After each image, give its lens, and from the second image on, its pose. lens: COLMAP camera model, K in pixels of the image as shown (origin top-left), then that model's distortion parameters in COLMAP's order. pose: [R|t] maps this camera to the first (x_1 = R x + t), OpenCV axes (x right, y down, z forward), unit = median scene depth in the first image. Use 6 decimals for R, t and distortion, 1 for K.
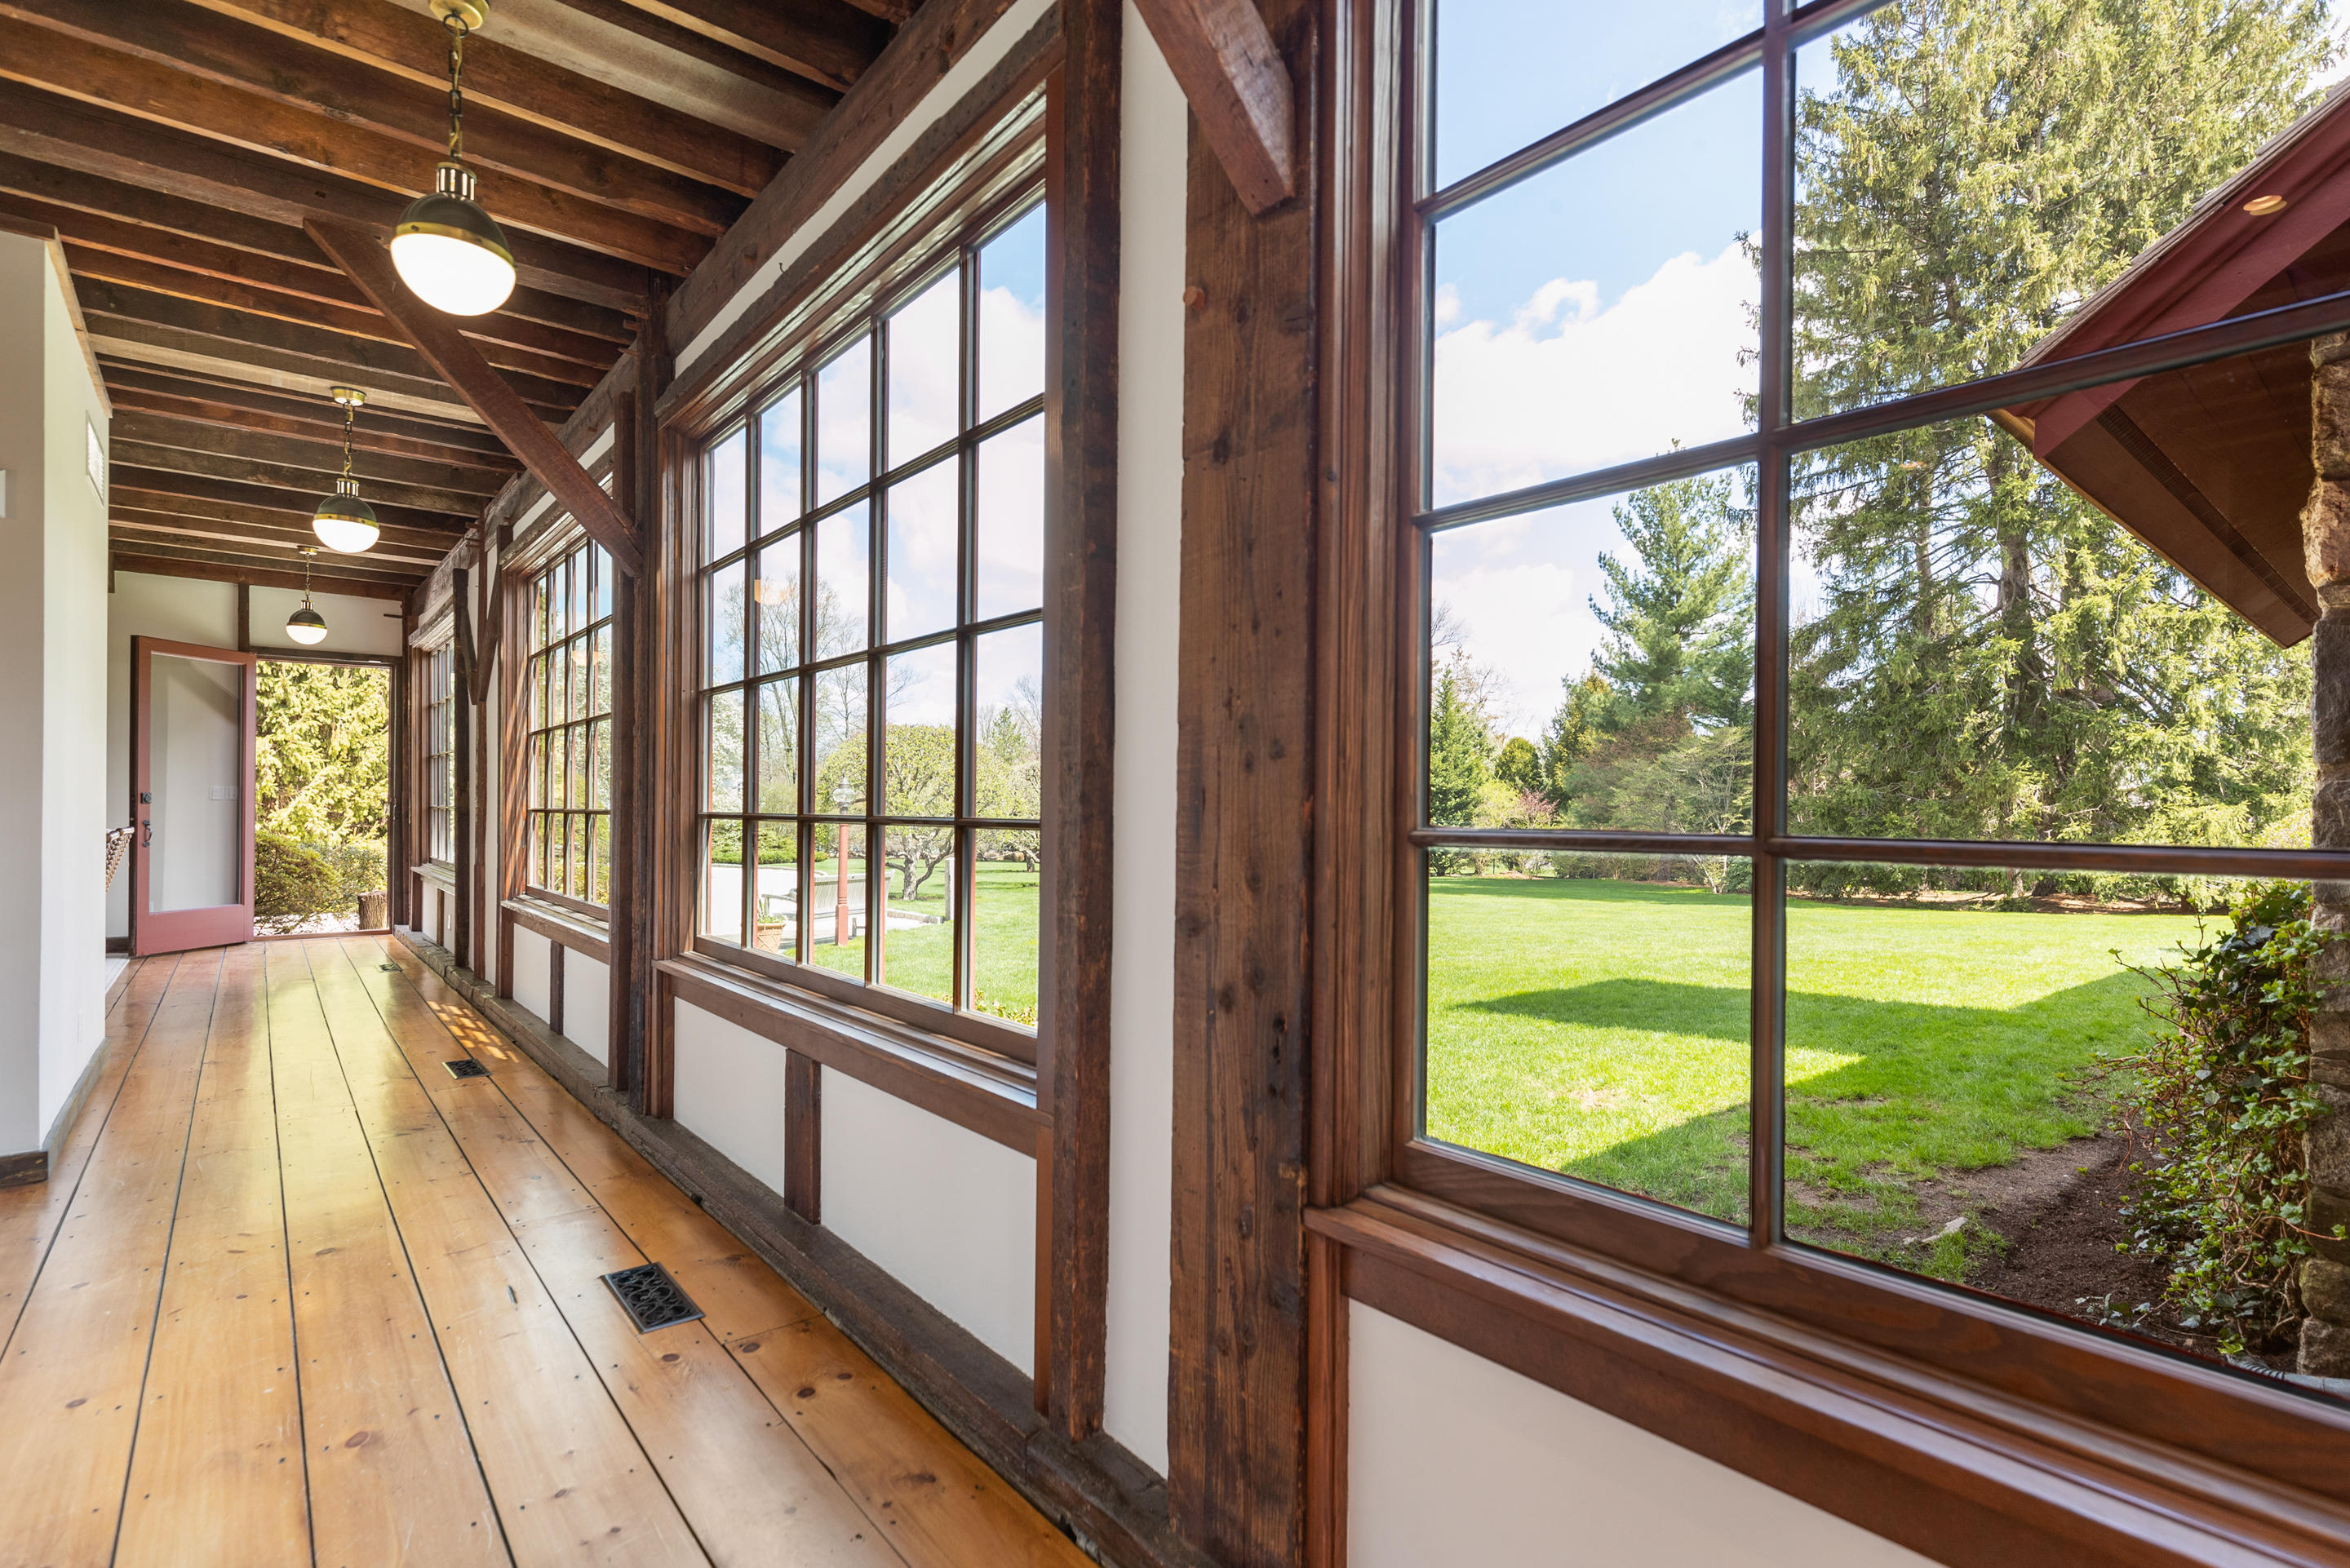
lens RADIAL K [[1090.8, 0, 1176.3], [0, 1090.8, 827.8], [0, 0, 1]] dist [0.002082, -0.000275]
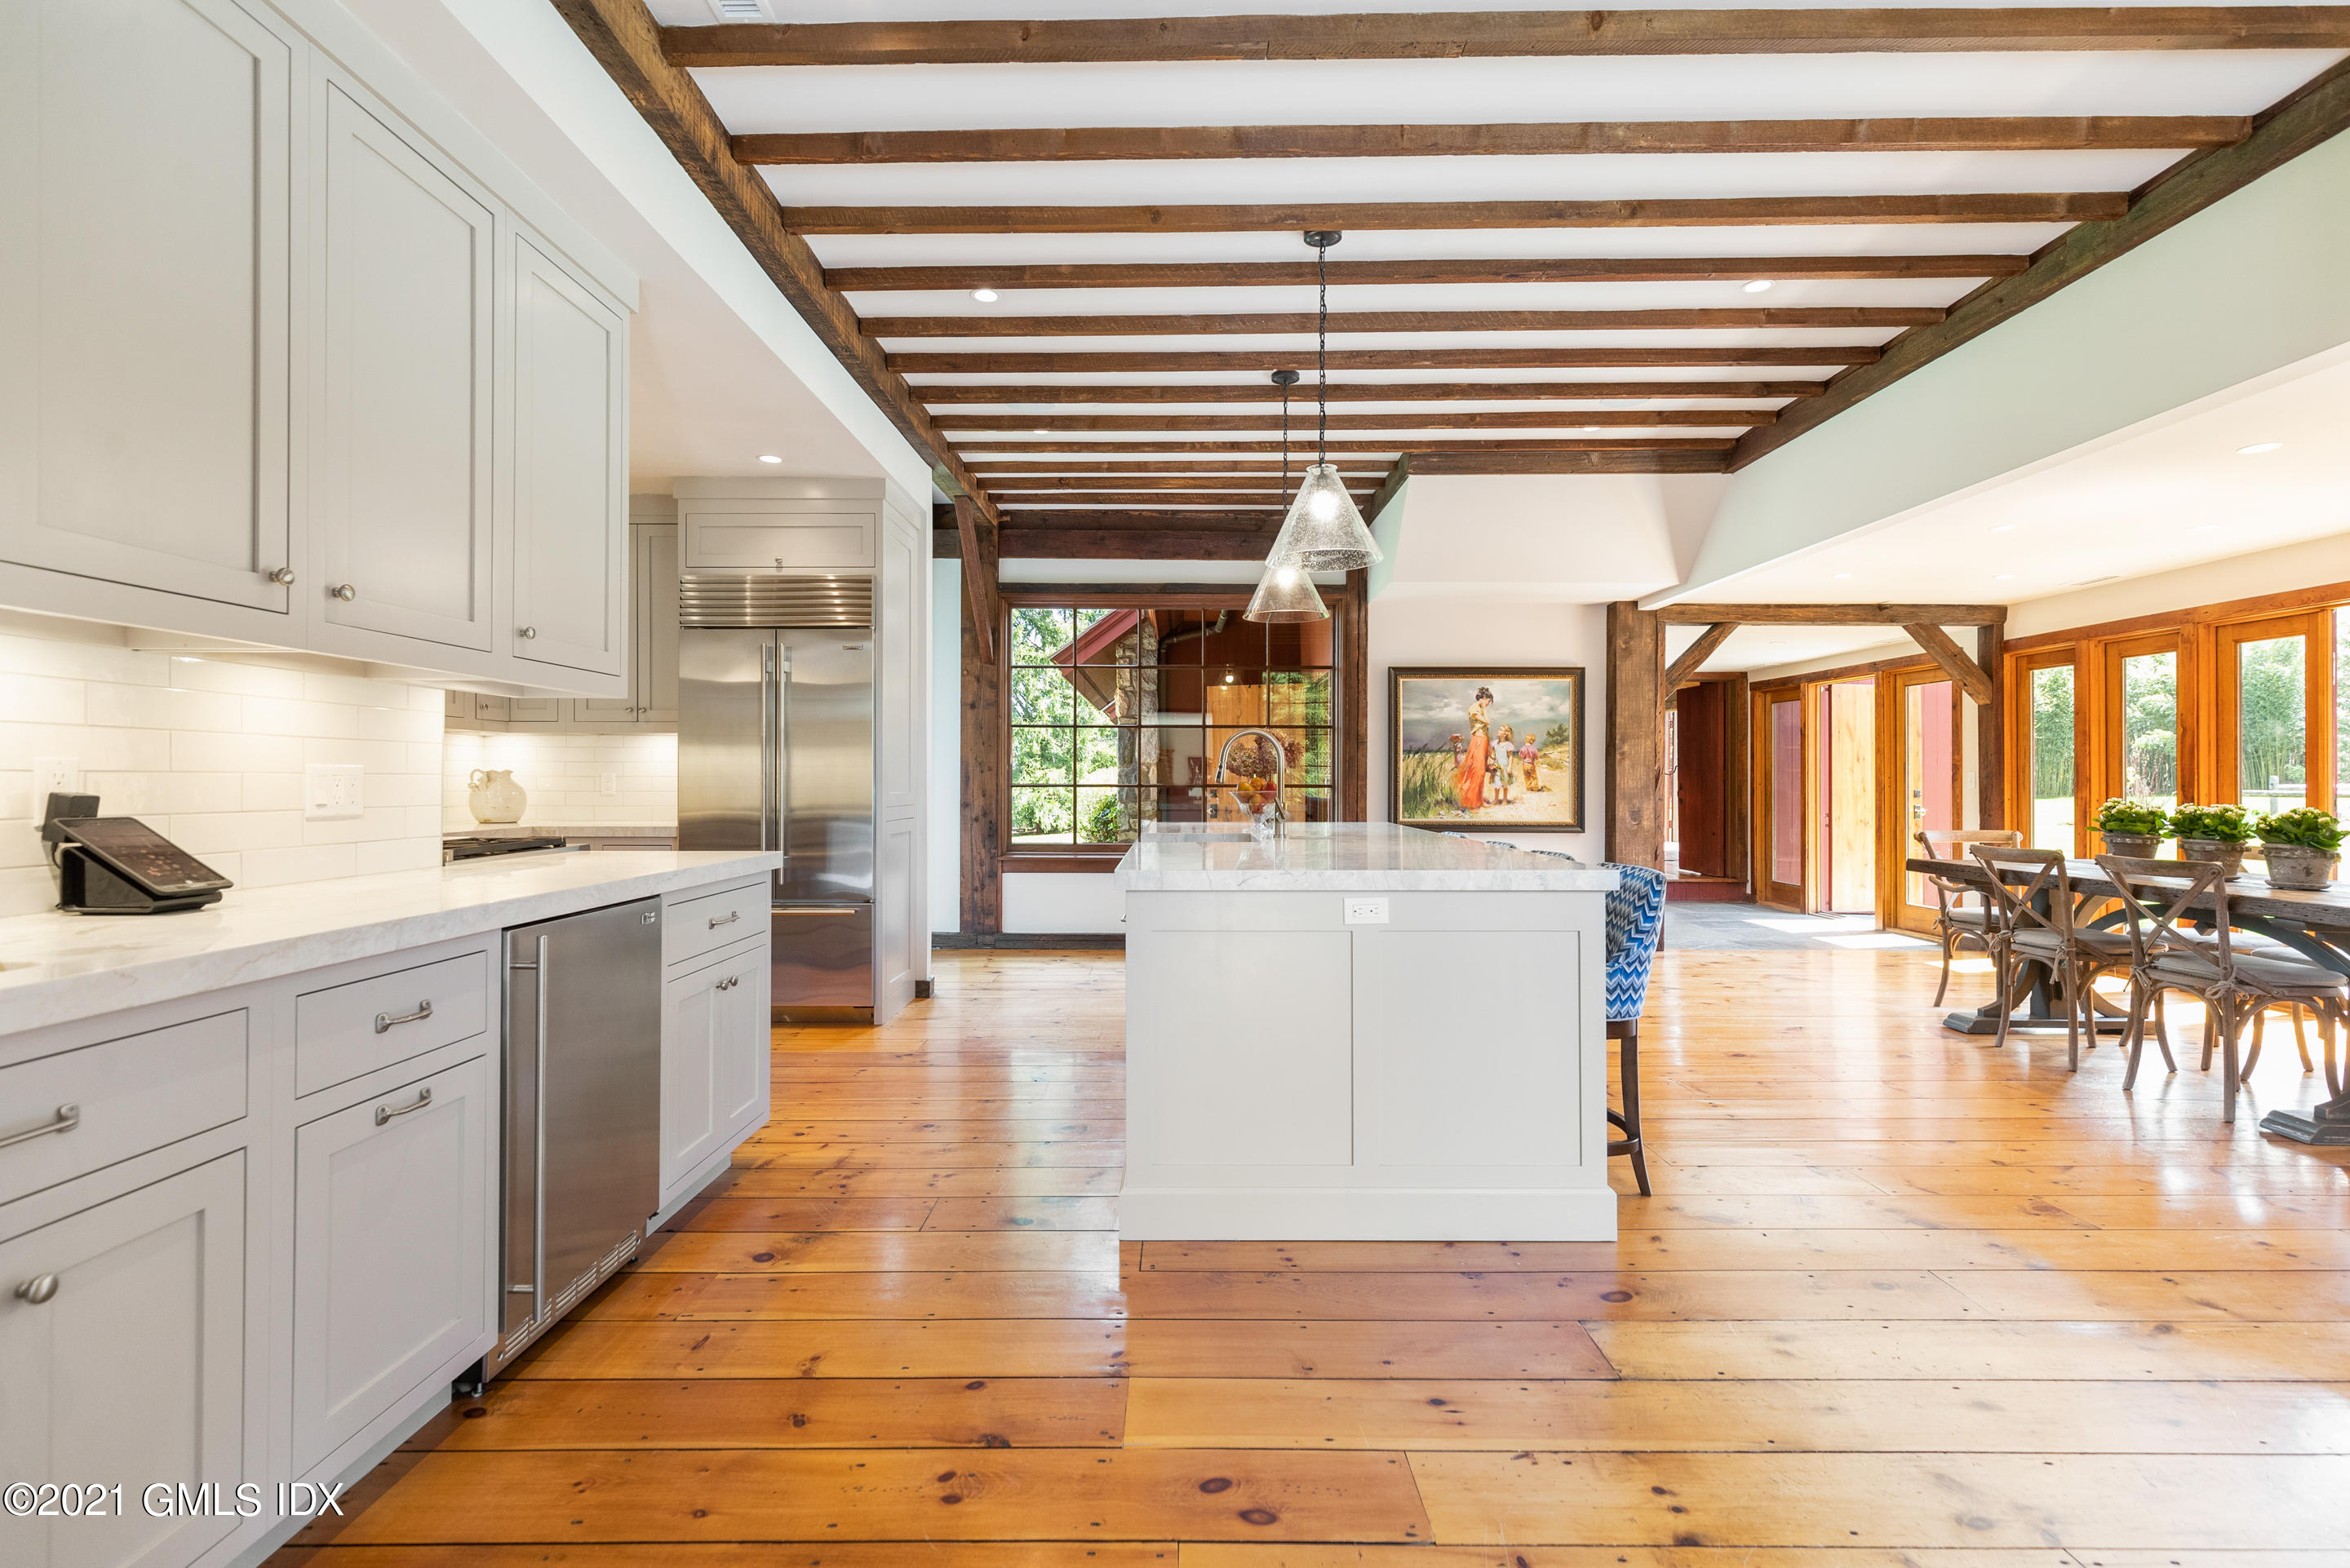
lens RADIAL K [[1090.8, 0, 1166.9], [0, 1090.8, 775.5], [0, 0, 1]] dist [0.002082, -0.000275]
pose [[0.636561, -0.005675, 0.771205, -3.090780], [0.016067, 0.999853, -0.005904, 0.003912], [-0.771059, 0.016149, 0.636559, -2.697049]]
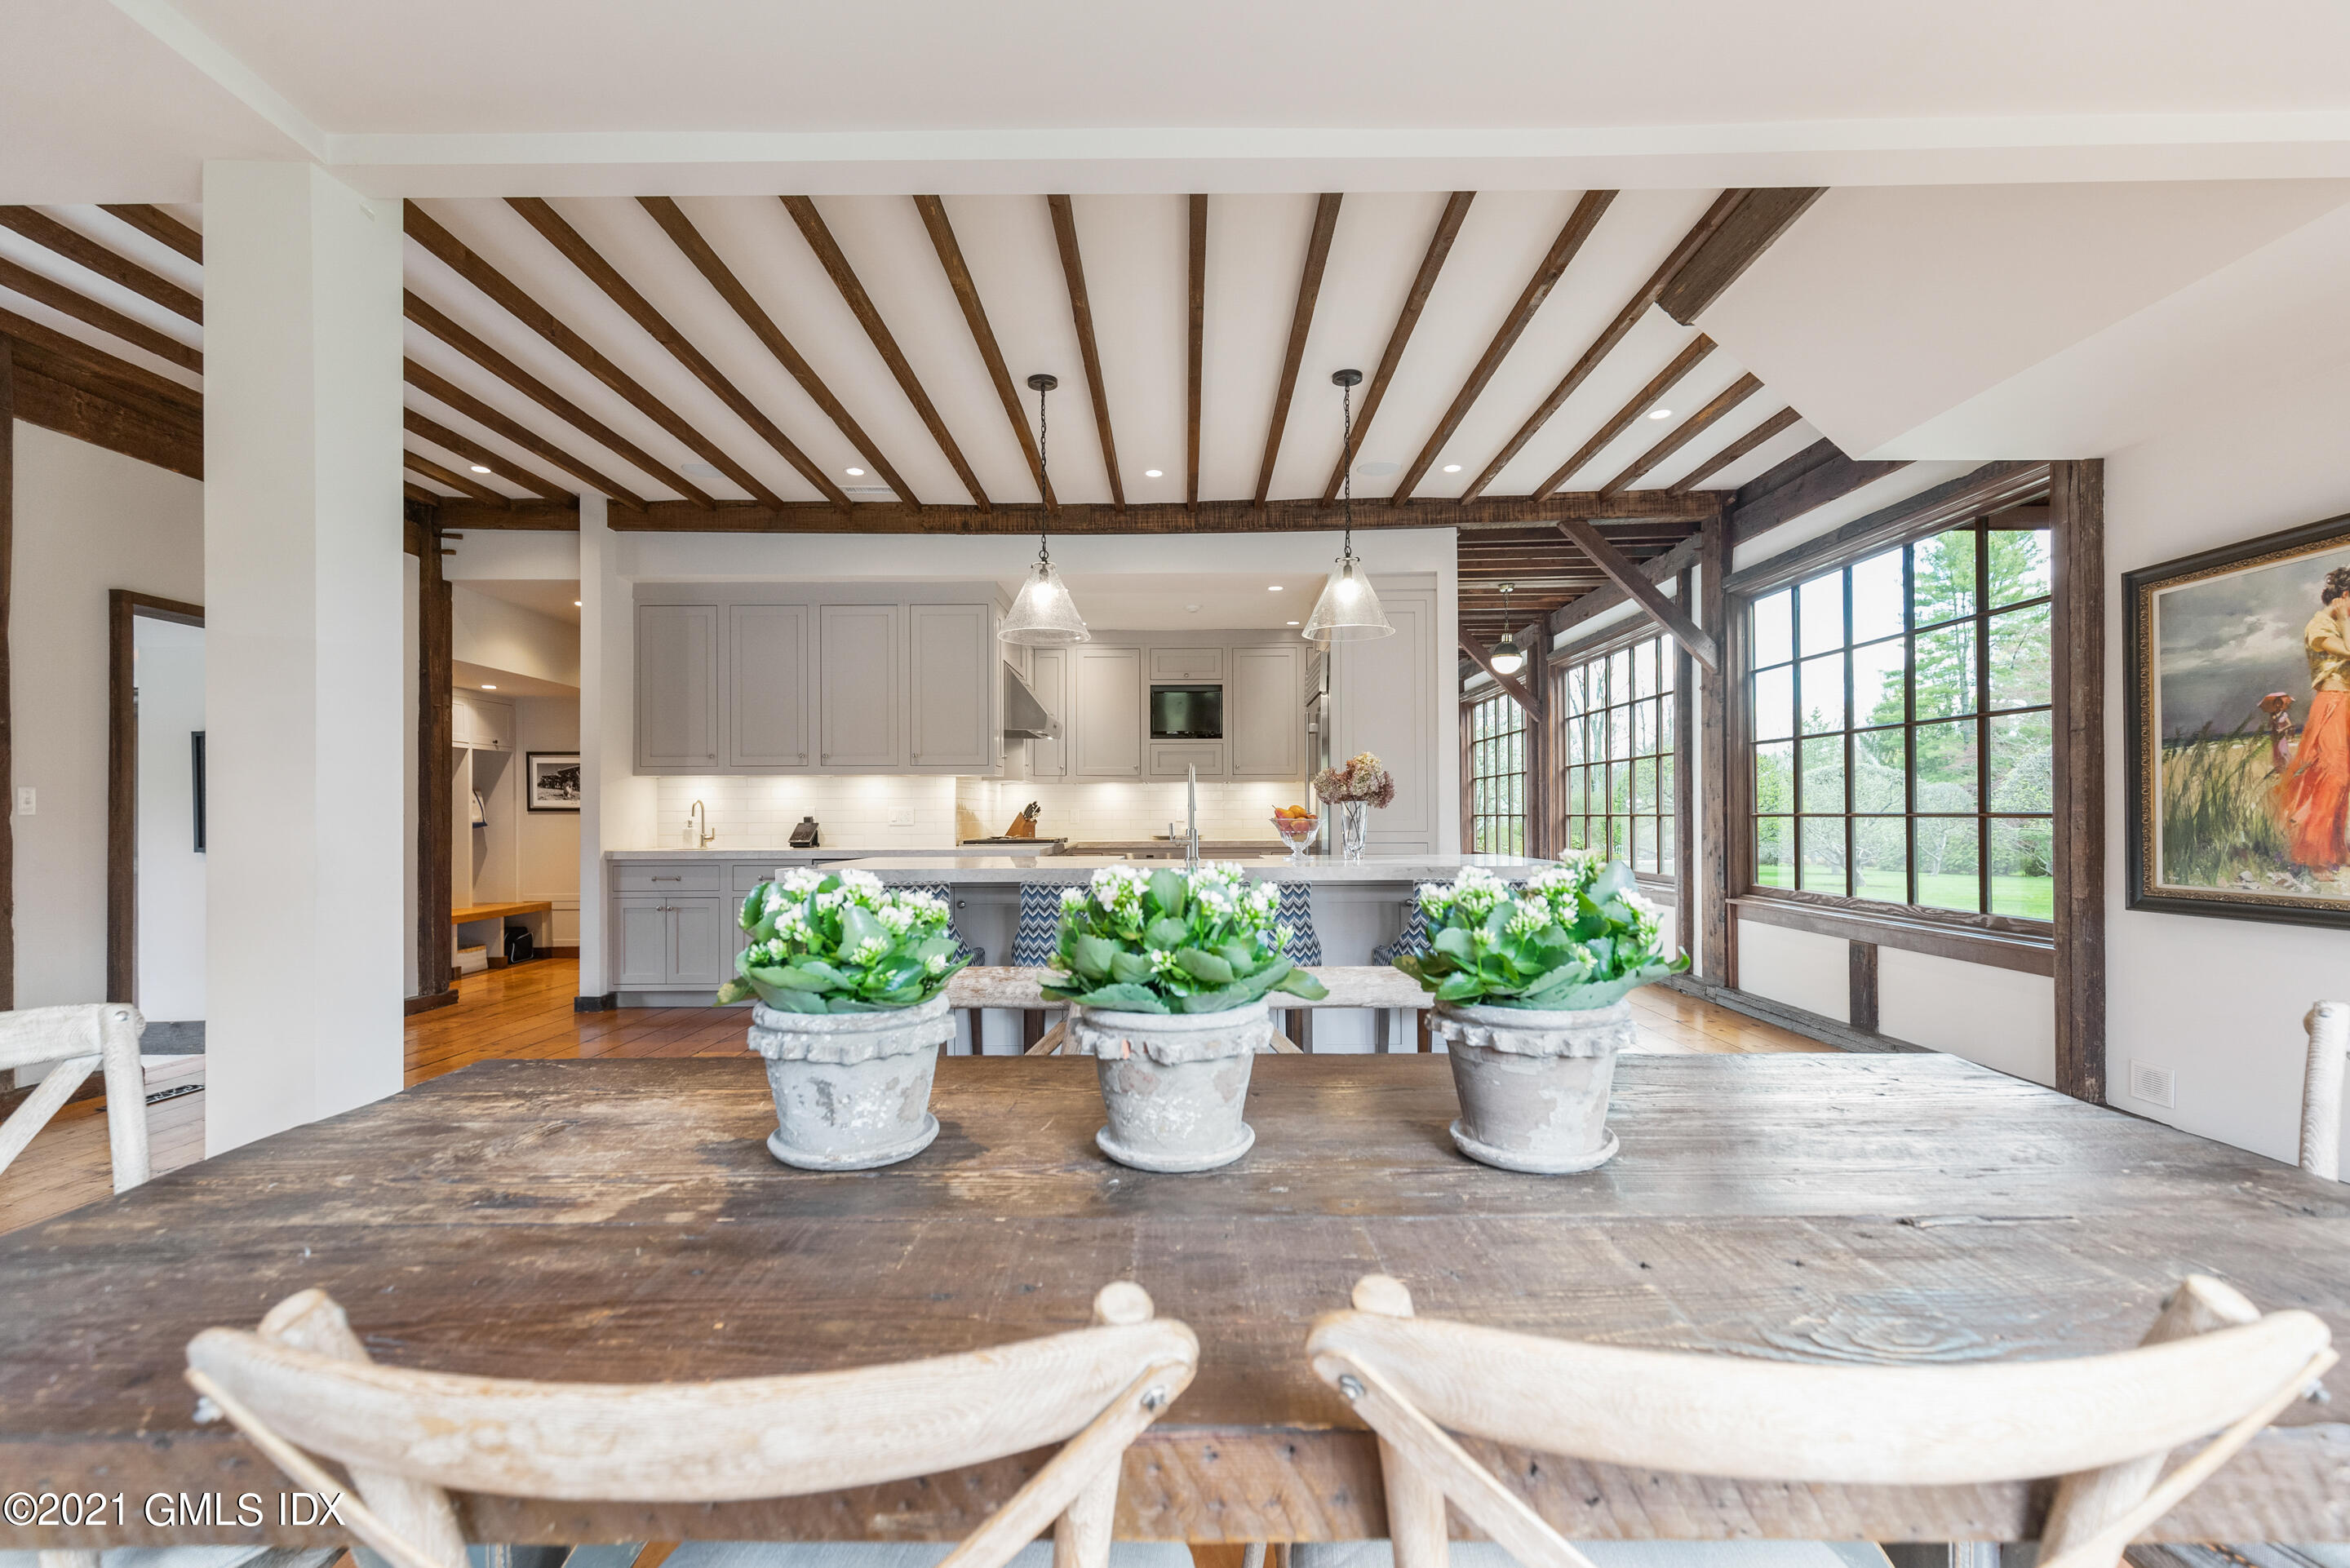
lens RADIAL K [[1090.8, 0, 1172.7], [0, 1090.8, 799.9], [0, 0, 1]] dist [0.002082, -0.000275]
pose [[0.762921, -0.022399, -0.646103, 1.168886], [0.002012, 0.999477, -0.032274, 0.077134], [0.646488, 0.023323, 0.762567, -3.523066]]
